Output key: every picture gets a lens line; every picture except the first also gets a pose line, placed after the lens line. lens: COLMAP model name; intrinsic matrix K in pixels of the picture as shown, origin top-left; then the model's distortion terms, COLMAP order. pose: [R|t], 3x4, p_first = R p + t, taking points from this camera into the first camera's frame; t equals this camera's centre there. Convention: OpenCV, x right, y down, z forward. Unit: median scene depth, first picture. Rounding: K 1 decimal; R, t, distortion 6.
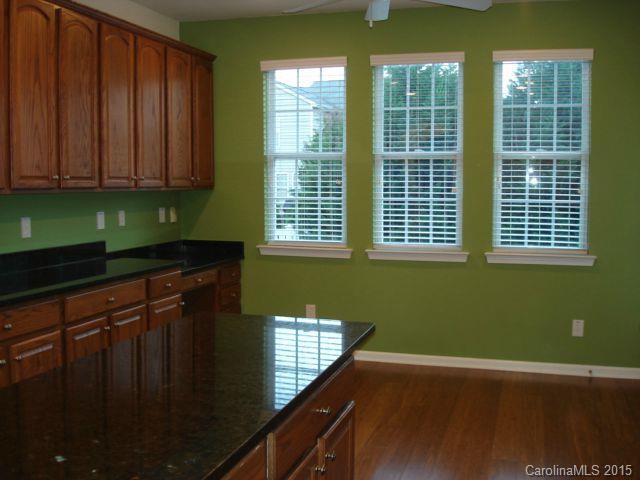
lens RADIAL K [[725.6, 0, 320.0], [0, 725.6, 240.0], [0, 0, 1]] dist [-0.089072, -0.014733]
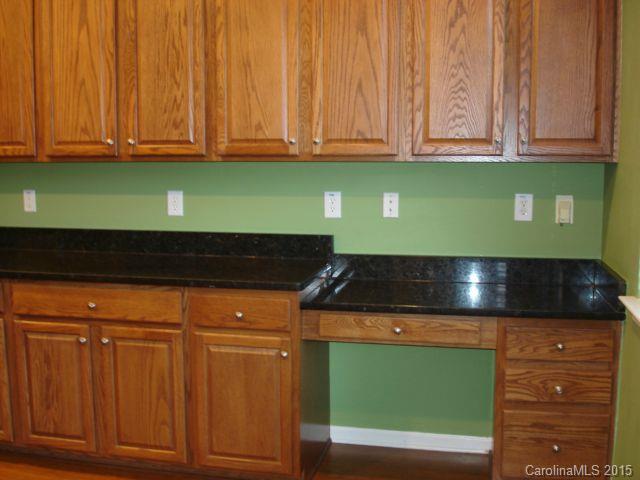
lens RADIAL K [[725.6, 0, 320.0], [0, 725.6, 240.0], [0, 0, 1]] dist [-0.089072, -0.014733]
pose [[0.074266, 0.112822, -0.990836, 0.434436], [-0.077268, 0.991244, 0.107077, -0.078037], [0.994241, 0.068608, 0.082333, 1.106022]]
